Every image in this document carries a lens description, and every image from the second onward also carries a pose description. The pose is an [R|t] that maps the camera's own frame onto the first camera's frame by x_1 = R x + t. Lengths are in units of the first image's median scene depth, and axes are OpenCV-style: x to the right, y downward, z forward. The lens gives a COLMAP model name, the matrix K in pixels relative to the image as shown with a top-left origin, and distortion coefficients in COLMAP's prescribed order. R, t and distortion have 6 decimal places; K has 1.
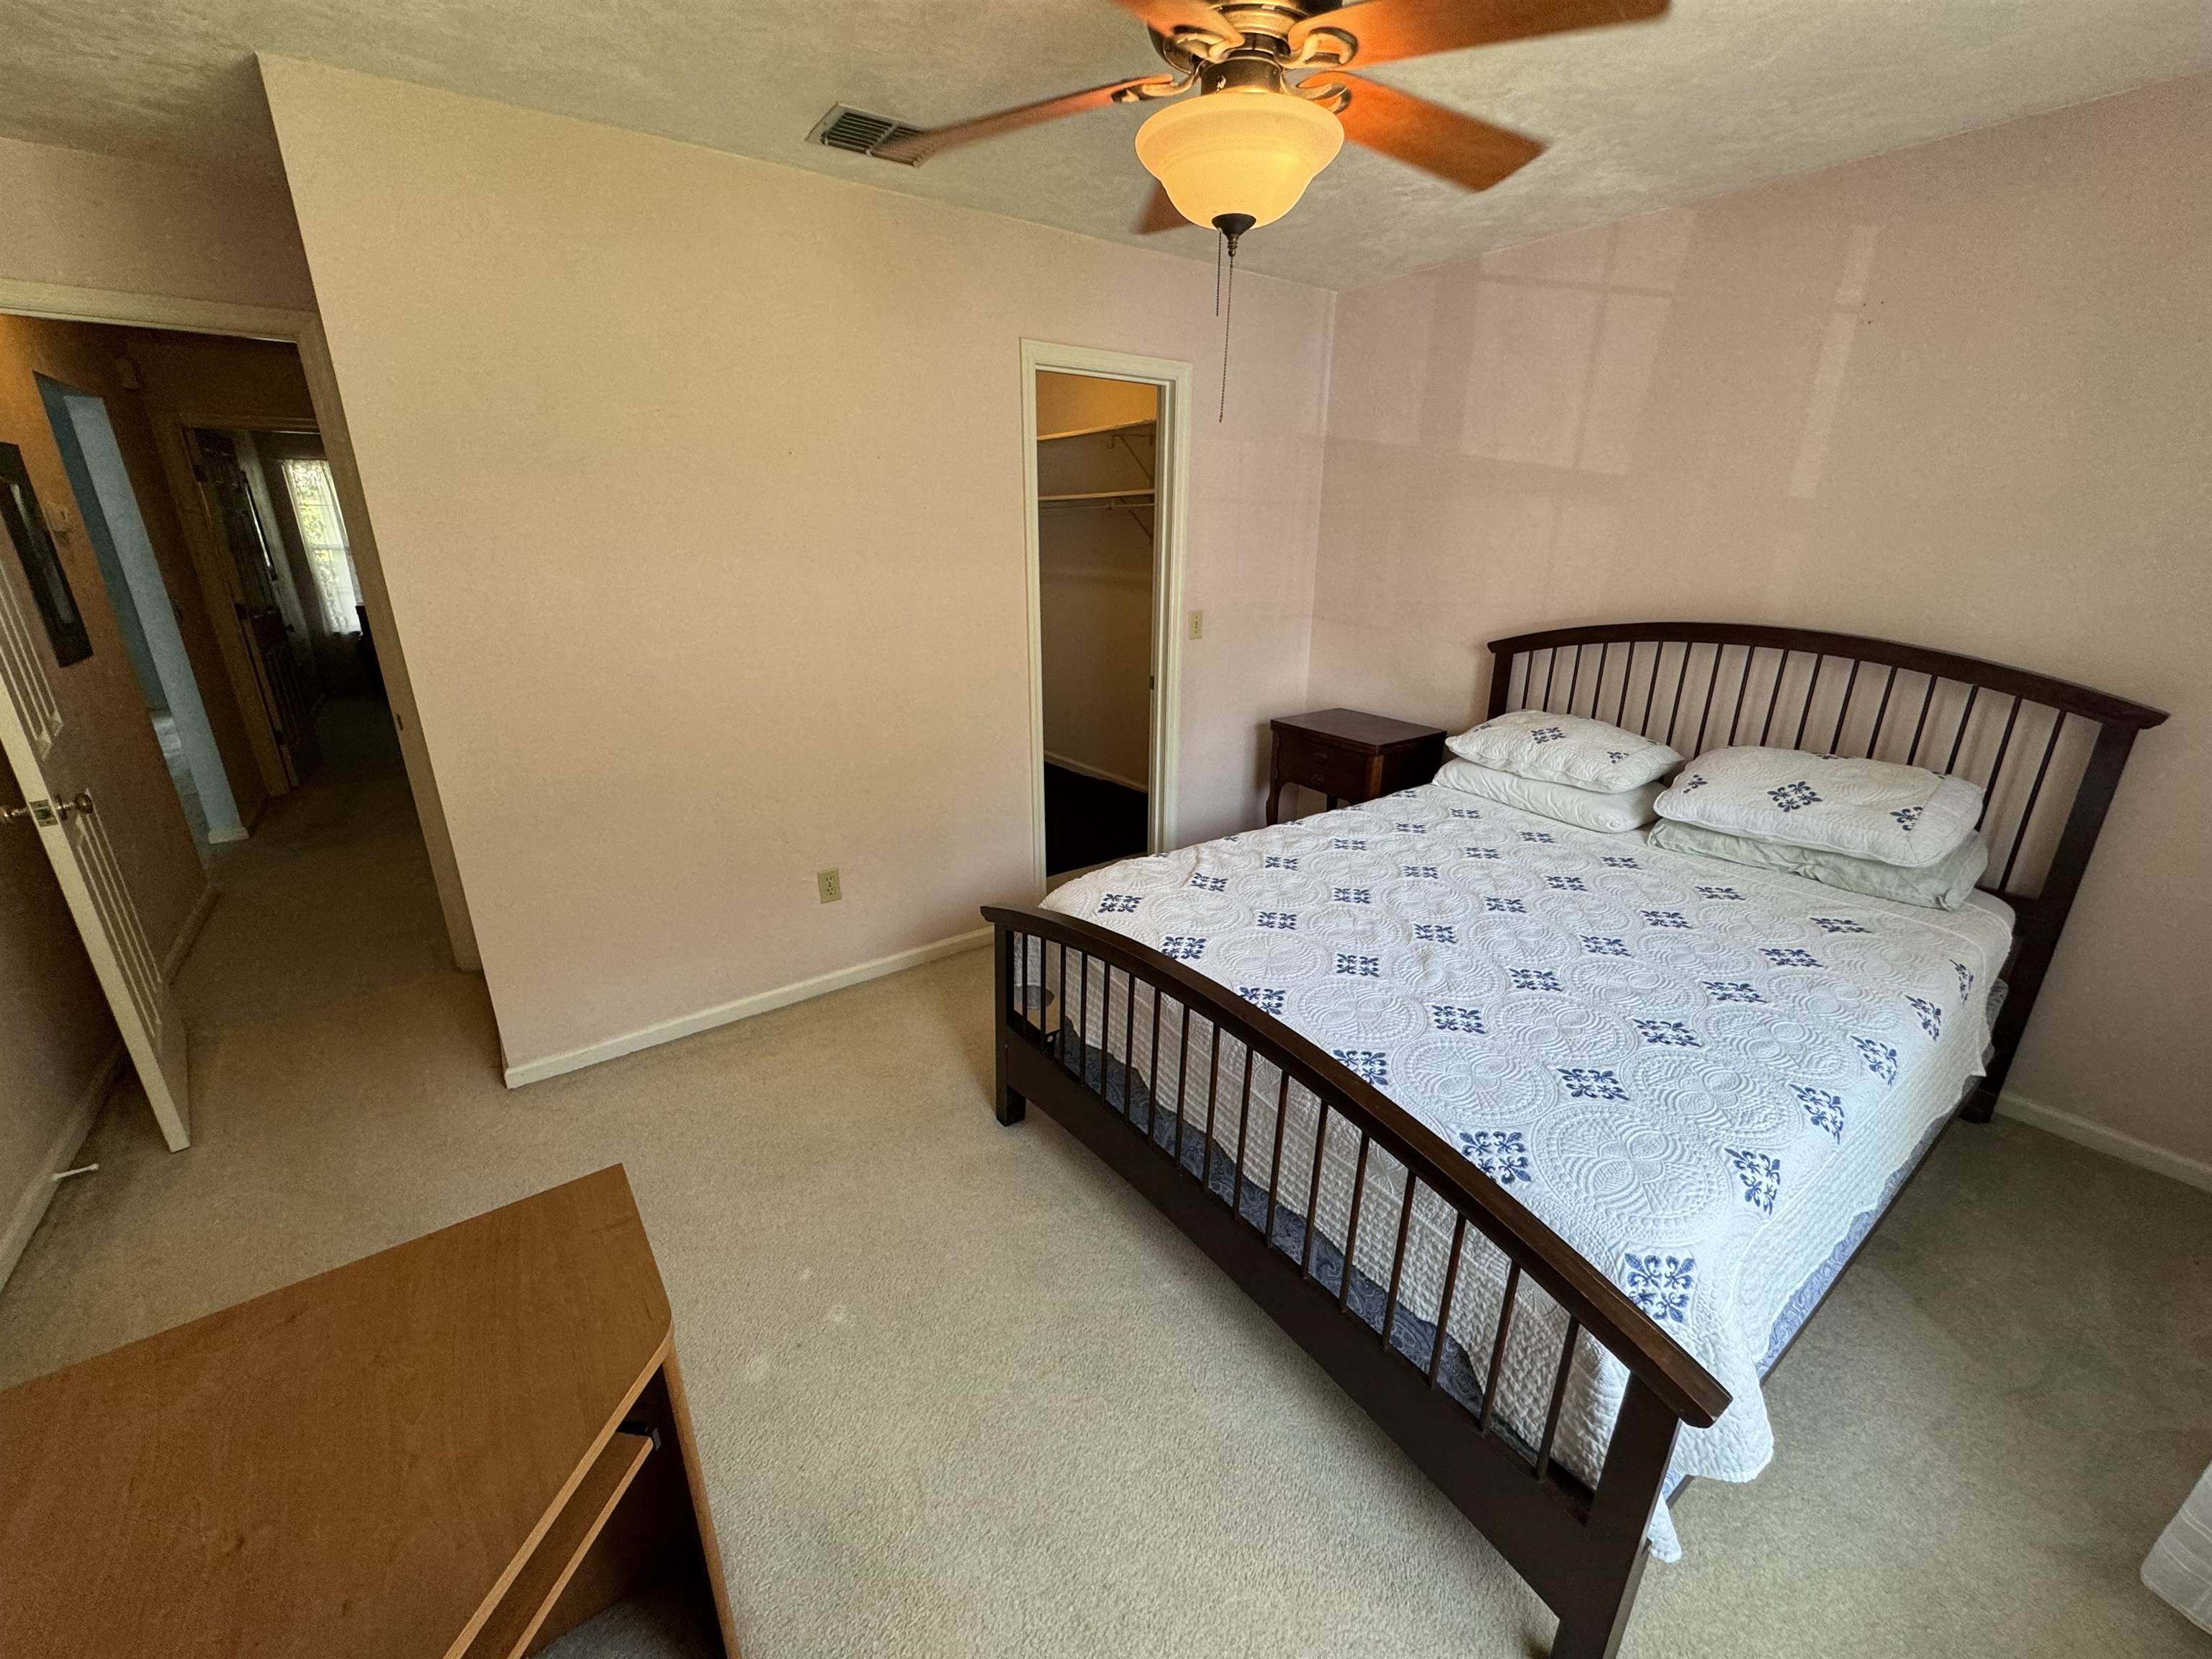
lens RADIAL K [[881.3, 0, 1106.0], [0, 881.3, 829.5], [0, 0, 1]] dist [-0.001828, 0.000033]
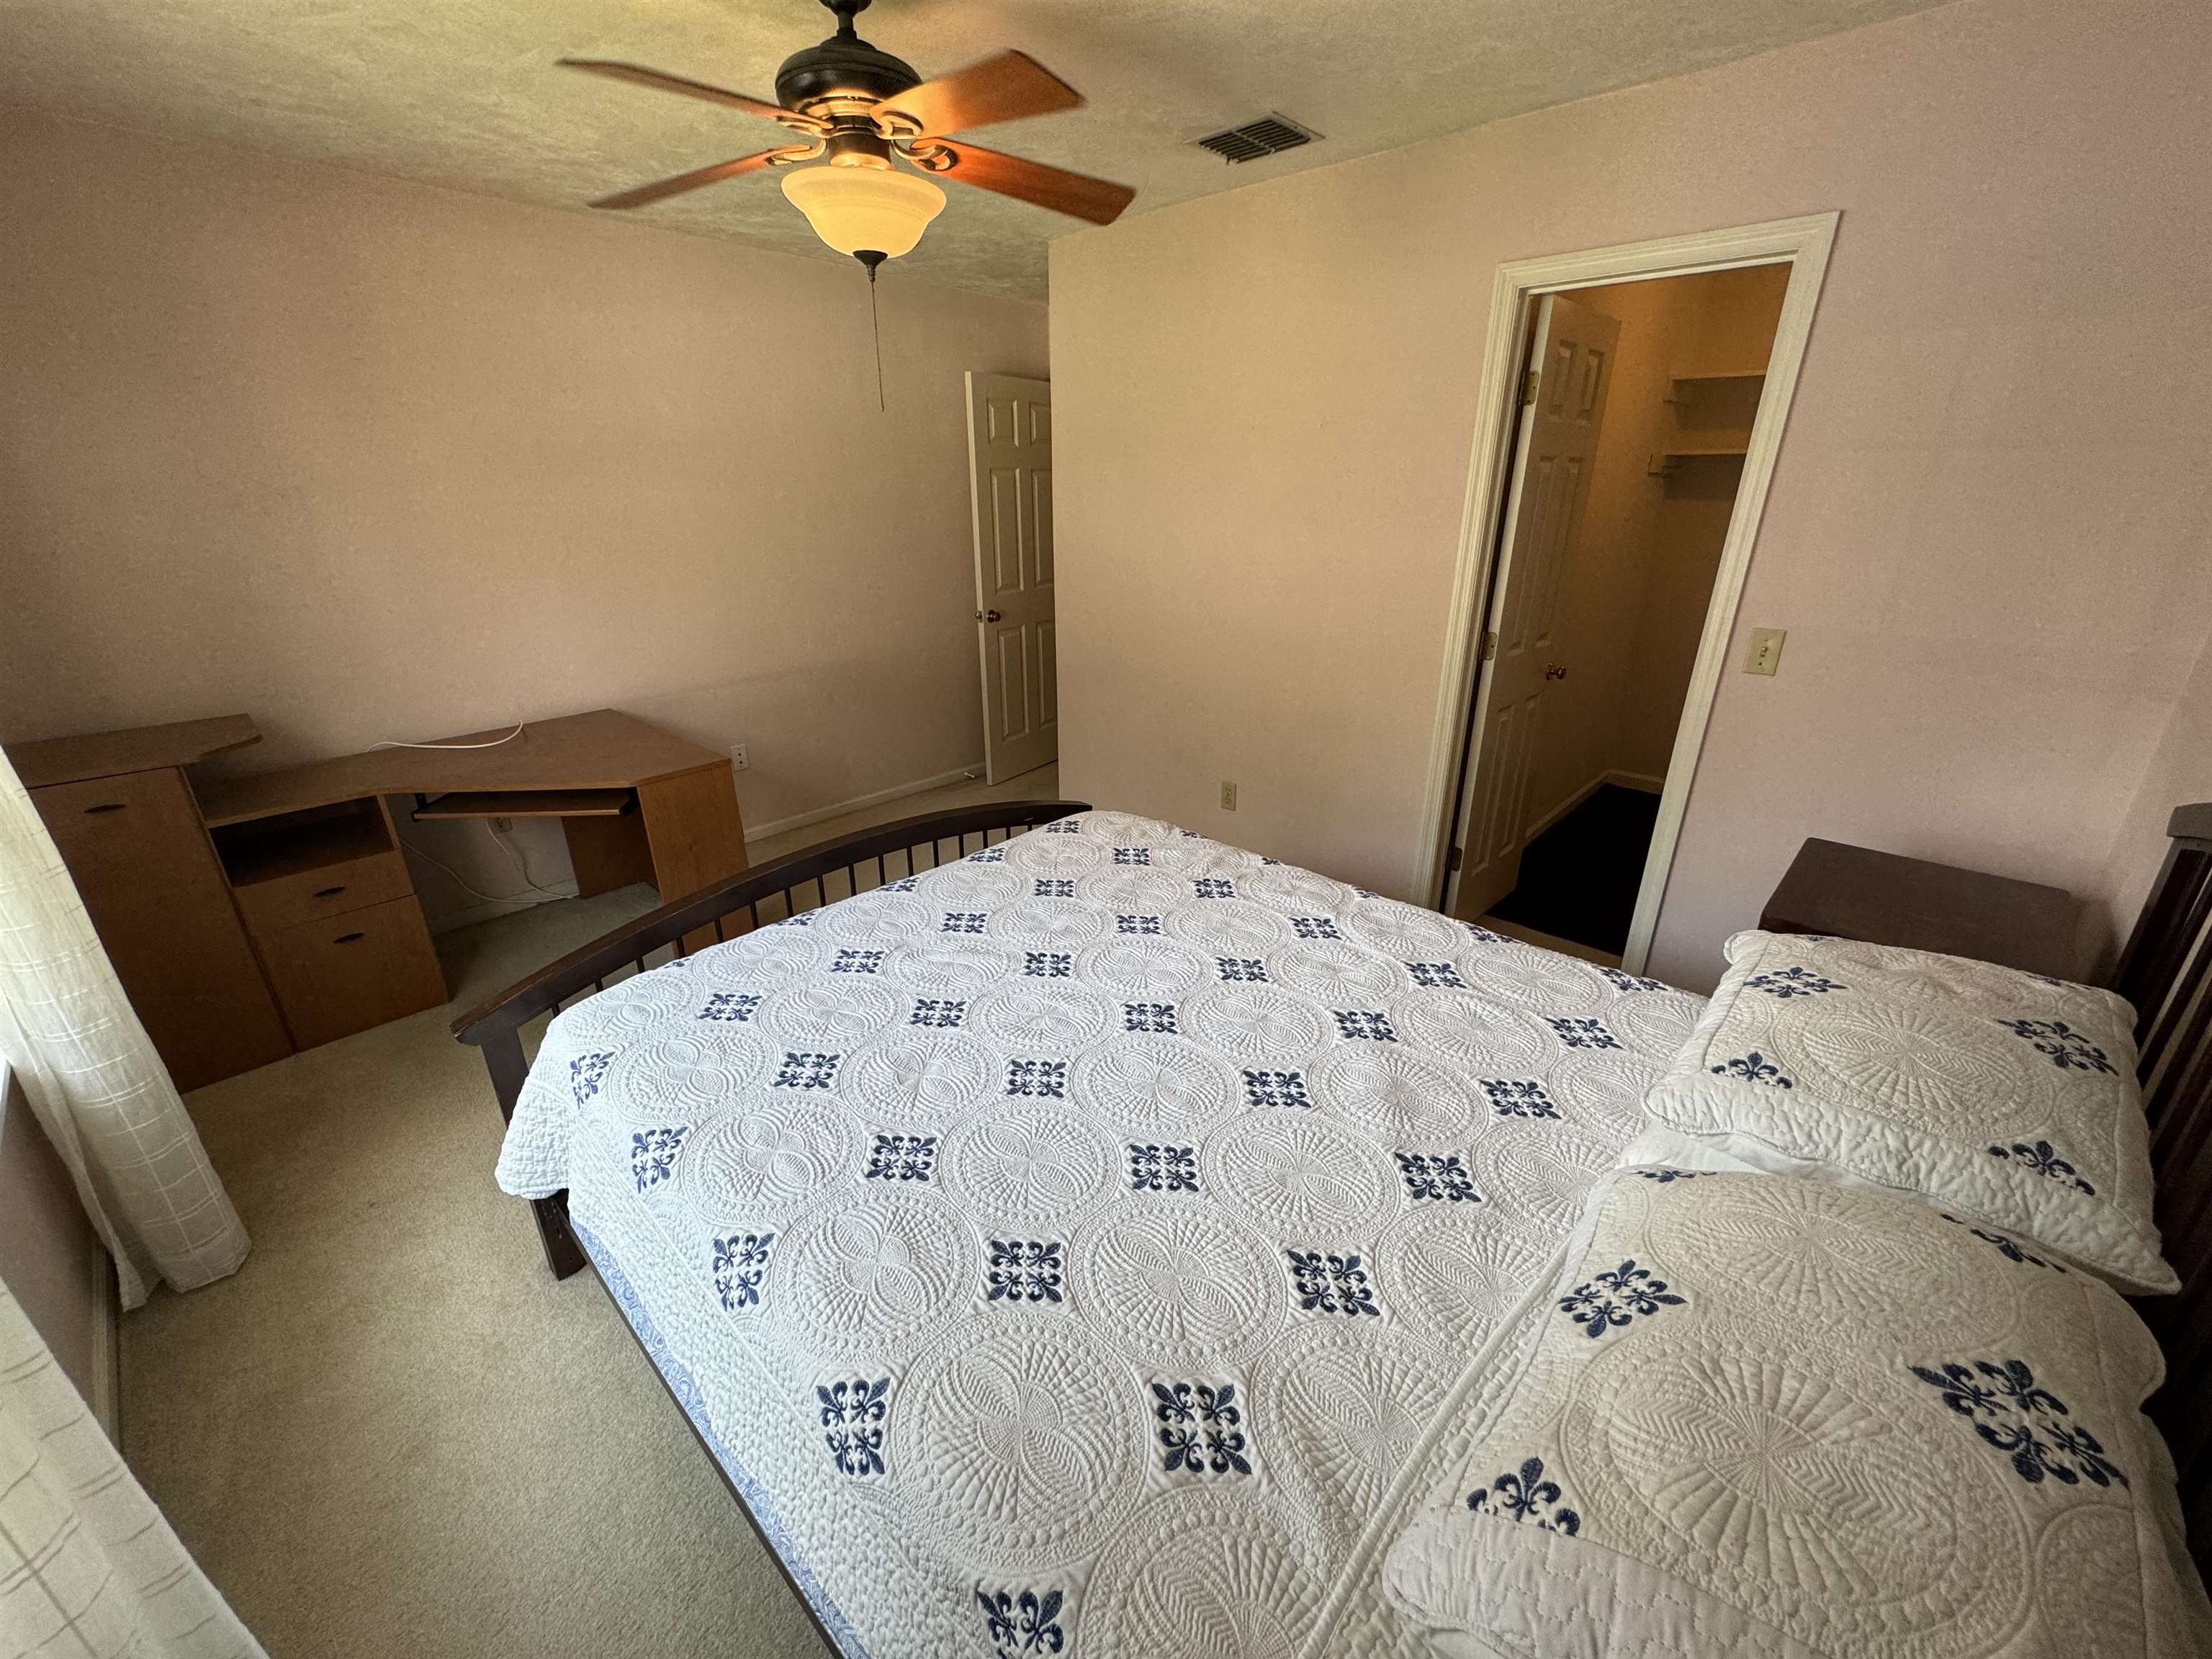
lens RADIAL K [[875.0, 0, 1103.7], [0, 875.0, 832.2], [0, 0, 1]] dist [-0.002070, -0.000265]
pose [[0.184406, 0.359514, -0.914737, 0.963157], [-0.315096, 0.903198, 0.291457, -0.232685], [0.930972, 0.234484, 0.279837, 0.658720]]
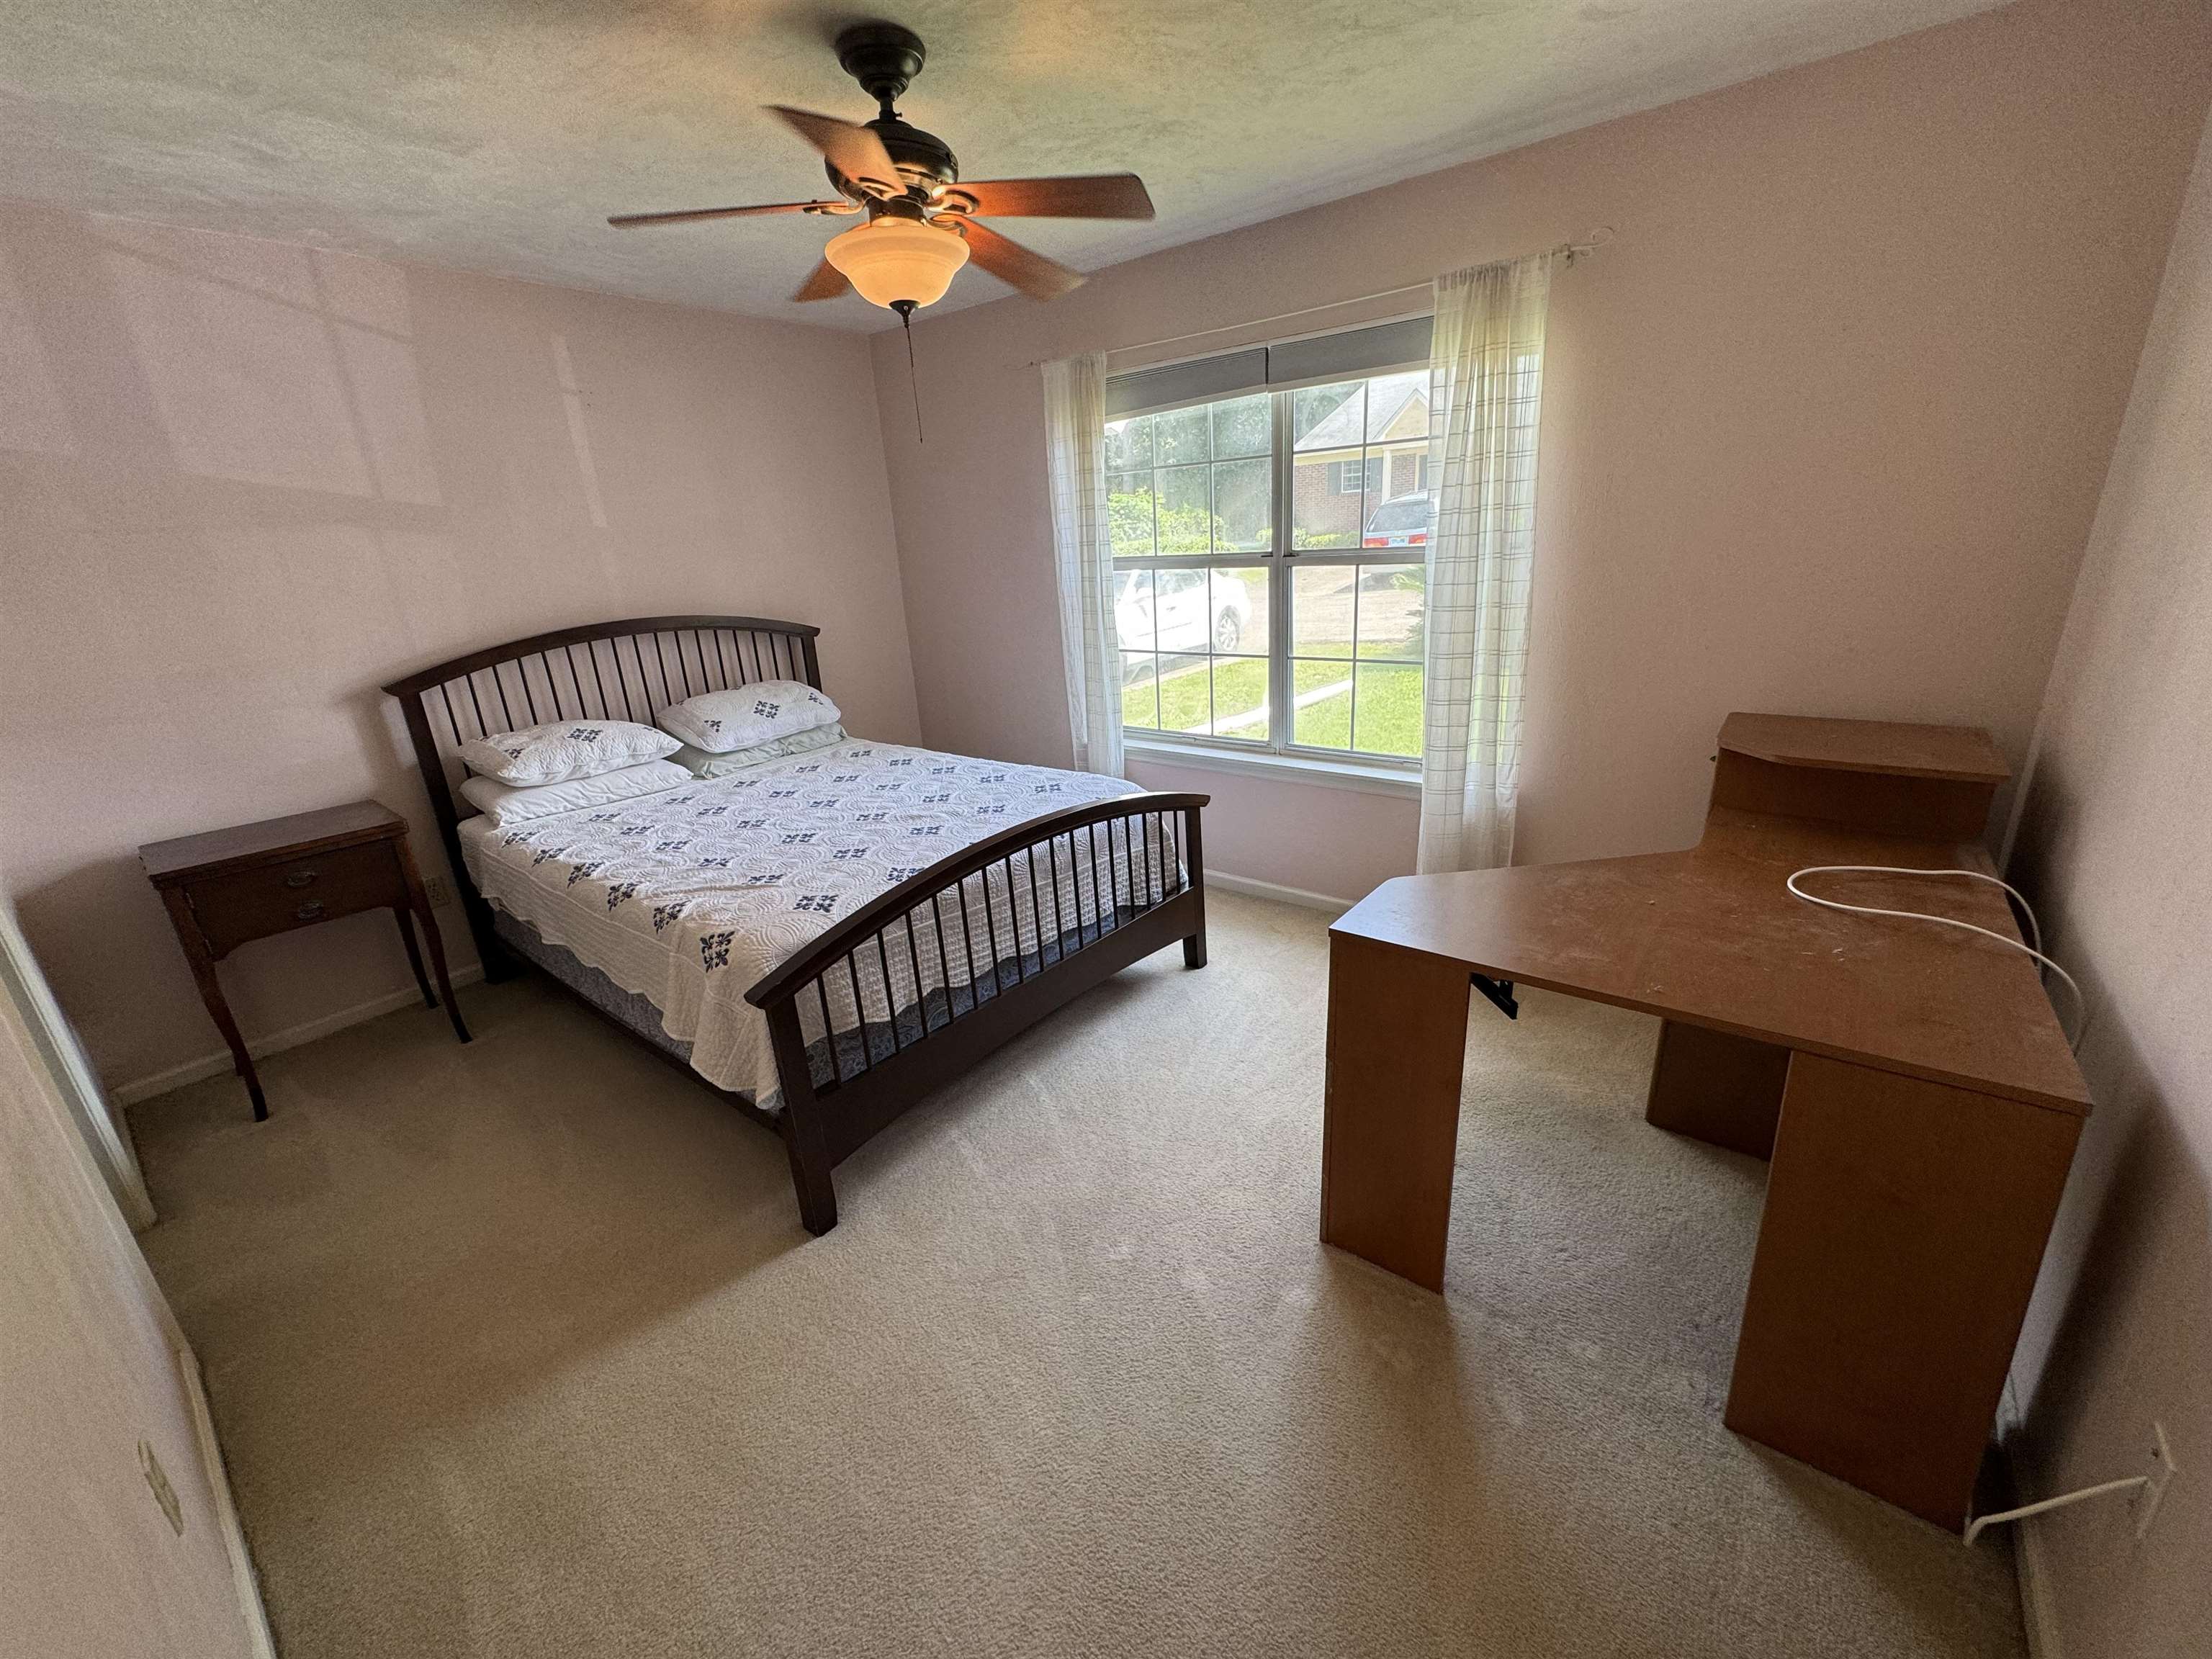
lens RADIAL K [[875.0, 0, 1103.7], [0, 875.0, 832.2], [0, 0, 1]] dist [-0.002070, -0.000265]
pose [[-0.256998, -0.296115, 0.919928, -0.856893], [0.366406, 0.850975, 0.376282, -0.212824], [-0.894259, 0.433771, -0.110201, 0.705851]]
